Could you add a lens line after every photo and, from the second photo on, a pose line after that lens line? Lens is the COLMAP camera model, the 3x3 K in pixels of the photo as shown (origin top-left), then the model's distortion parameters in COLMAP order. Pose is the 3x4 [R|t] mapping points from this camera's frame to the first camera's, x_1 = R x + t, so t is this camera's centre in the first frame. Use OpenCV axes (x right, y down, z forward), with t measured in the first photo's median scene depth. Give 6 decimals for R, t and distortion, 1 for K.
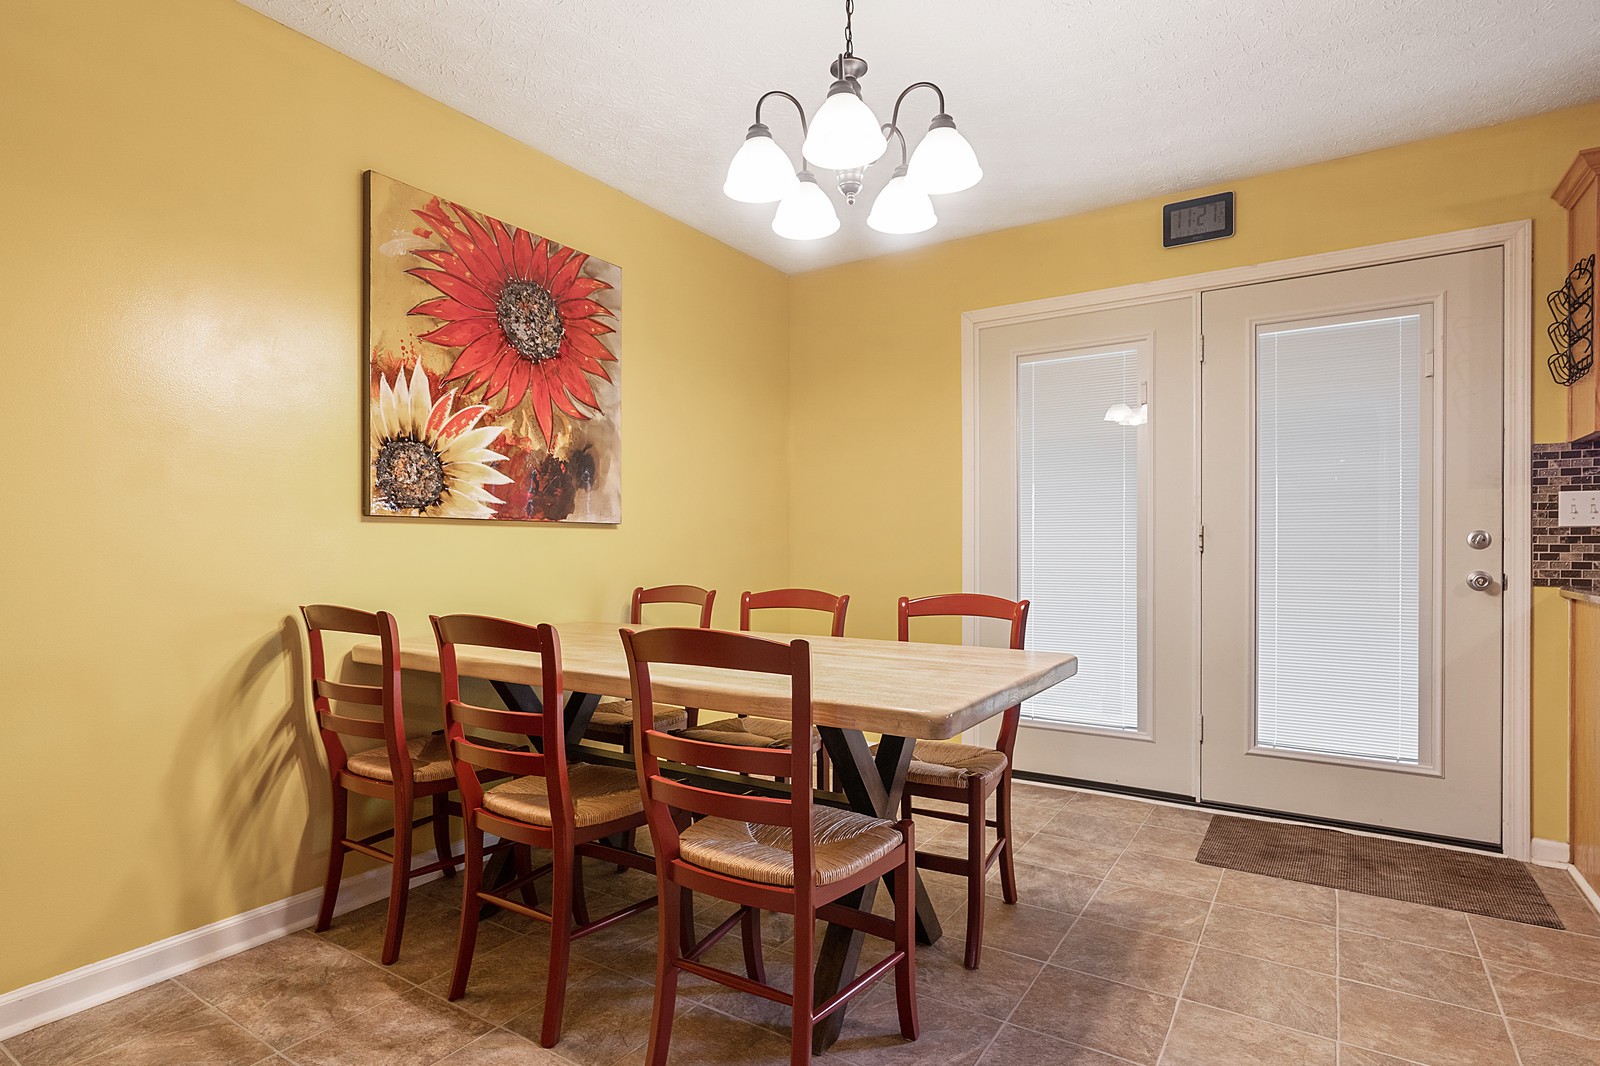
lens RADIAL K [[840.9, 0, 817.3], [0, 840.9, 556.3], [0, 0, 1]] dist [-0.003811, 0.000100]
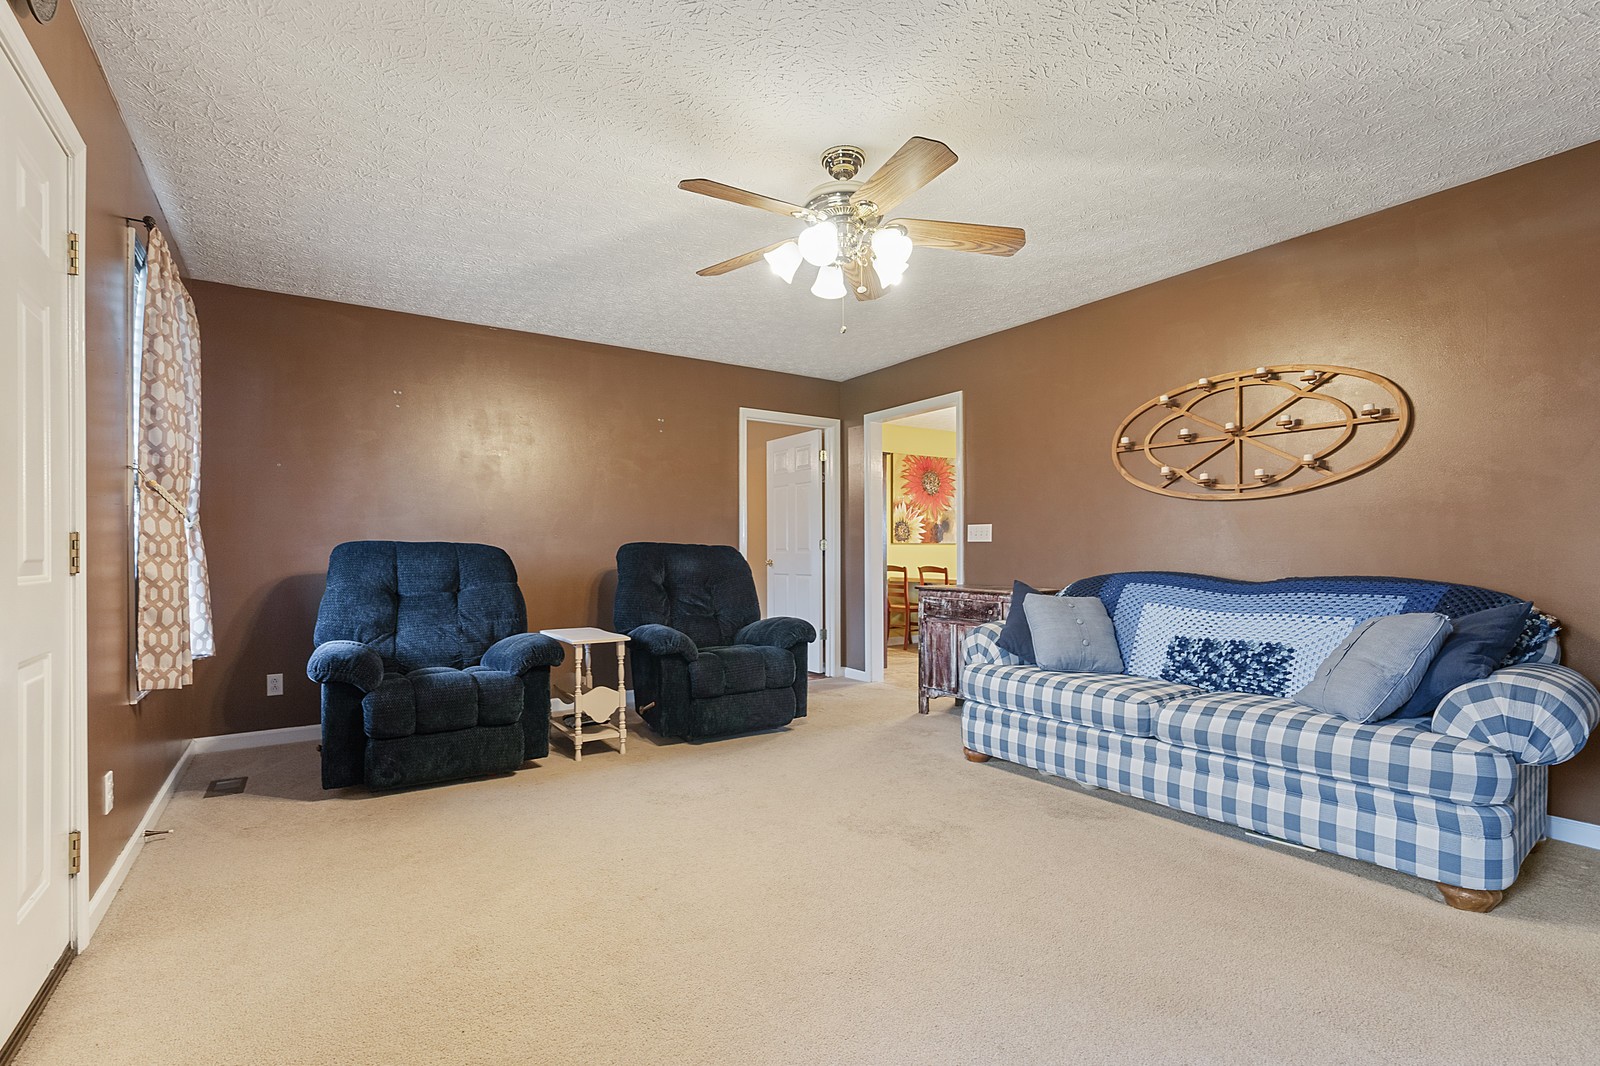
lens RADIAL K [[698.4, 0, 800.9], [0, 698.4, 549.1], [0, 0, 1]] dist [-0.001252, 0.000902]
pose [[0.914610, -0.005099, -0.404305, 0.318086], [0.000594, 0.999936, -0.011267, 0.011579], [0.404337, 0.010065, 0.914555, -1.811313]]
